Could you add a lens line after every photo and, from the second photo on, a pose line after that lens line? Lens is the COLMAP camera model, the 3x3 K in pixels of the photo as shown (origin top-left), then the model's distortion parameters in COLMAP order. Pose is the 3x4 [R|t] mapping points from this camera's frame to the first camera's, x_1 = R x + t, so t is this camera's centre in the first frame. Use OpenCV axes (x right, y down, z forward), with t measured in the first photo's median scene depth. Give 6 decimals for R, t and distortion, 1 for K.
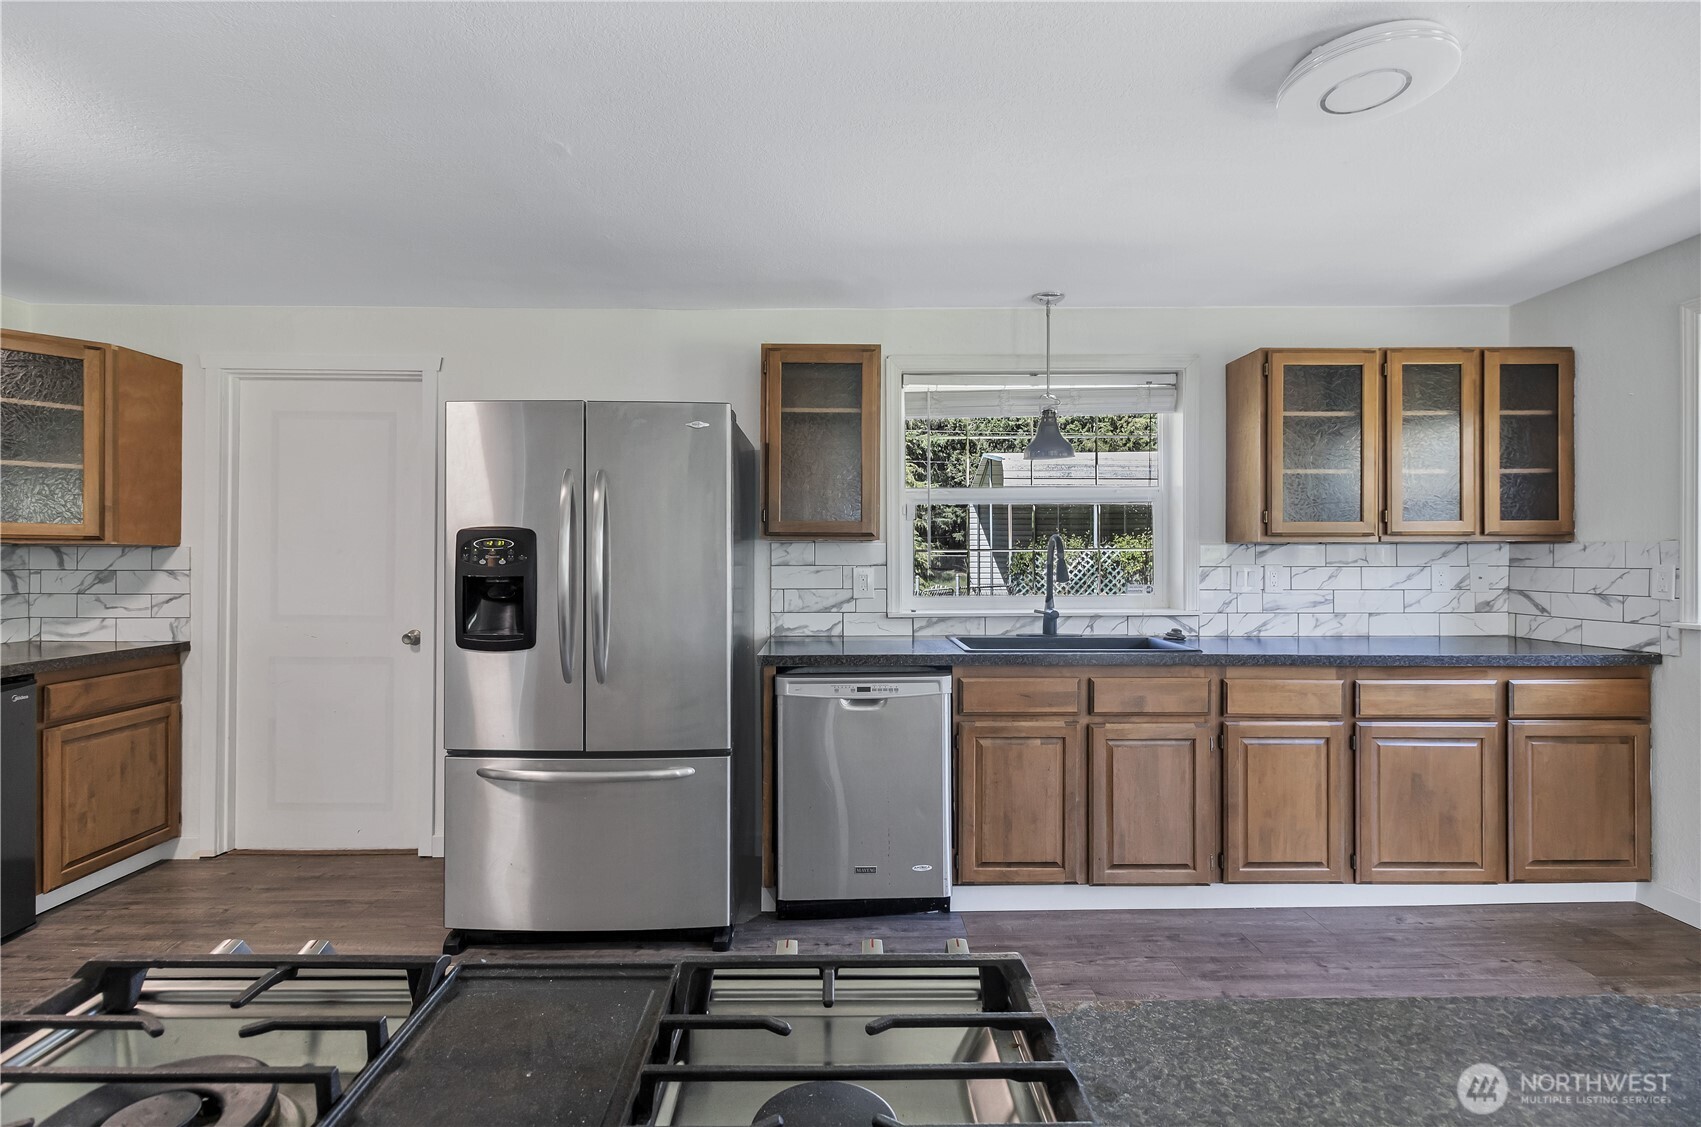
lens RADIAL K [[819.3, 0, 835.6], [0, 819.3, 554.8], [0, 0, 1]] dist [0.004527, -0.000795]
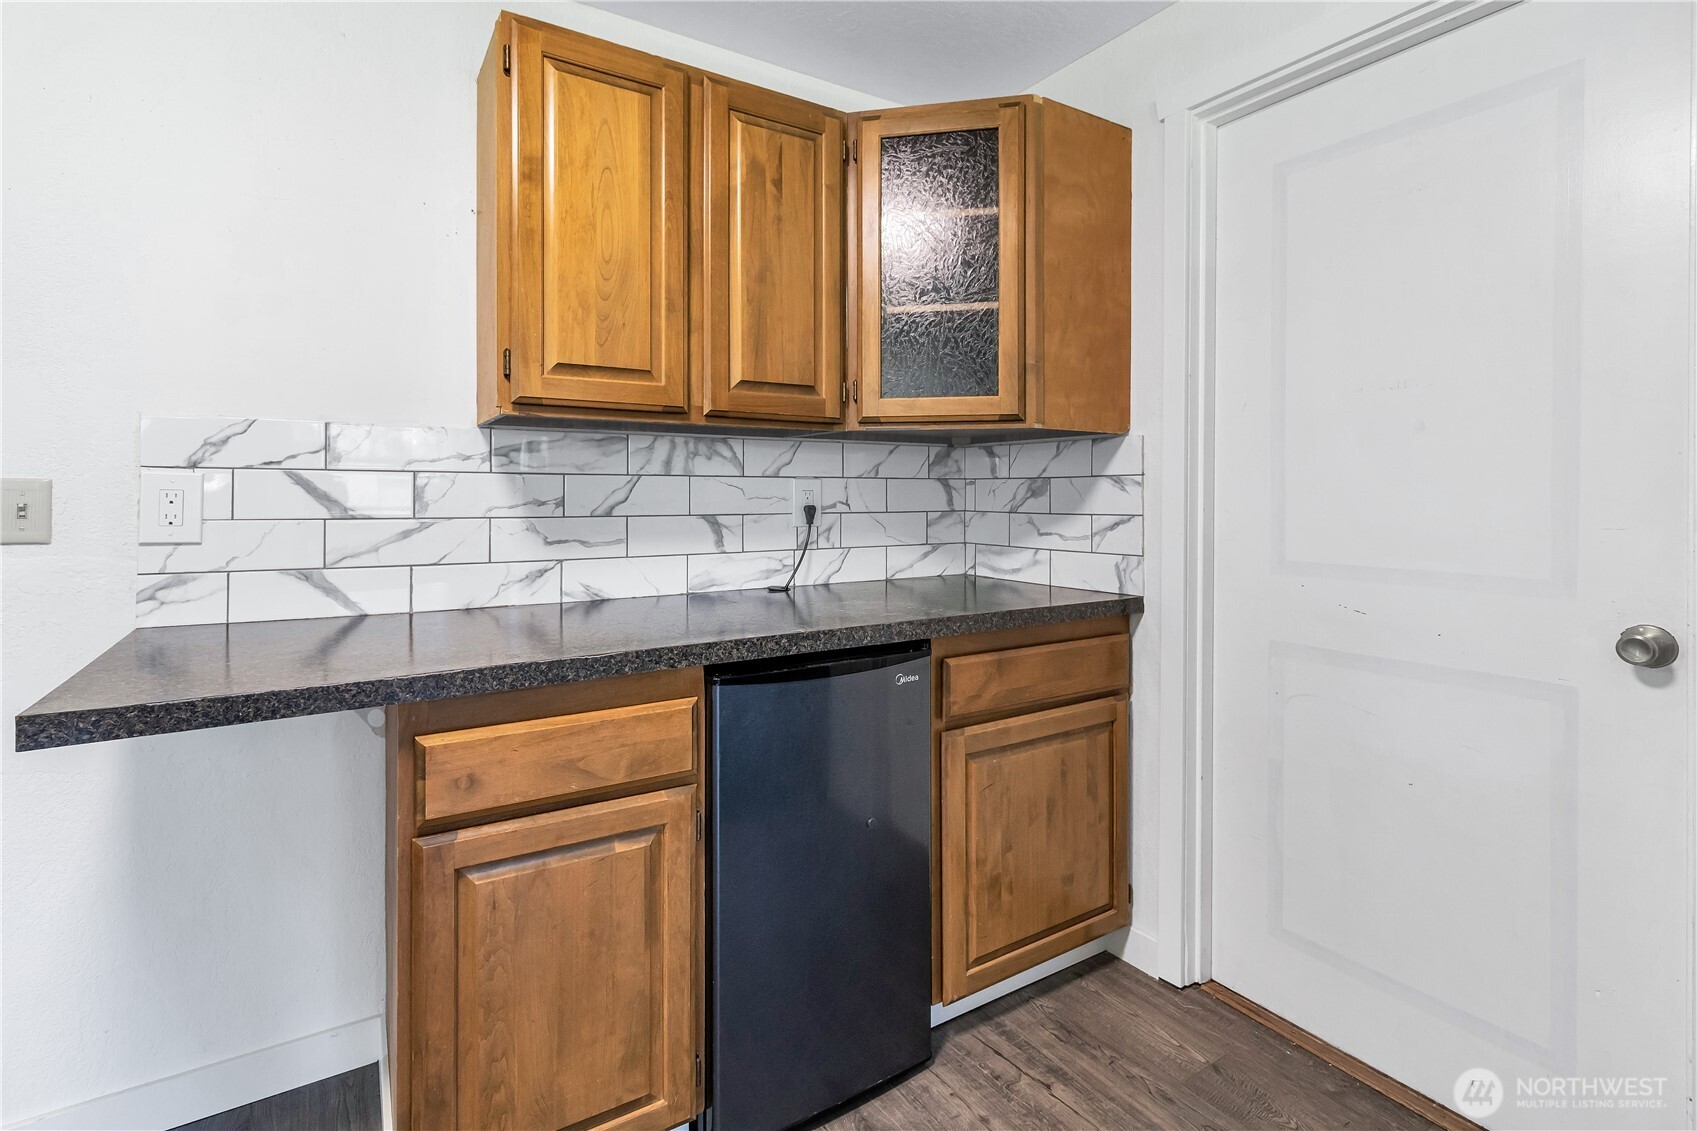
lens RADIAL K [[782.3, 0, 877.8], [0, 782.3, 493.1], [0, 0, 1]] dist [-0.003556, 0.000191]
pose [[0.545848, -0.006189, -0.837861, -0.436039], [0.000664, 0.999976, -0.006954, 0.036530], [0.837884, 0.003239, 0.545839, 0.555100]]
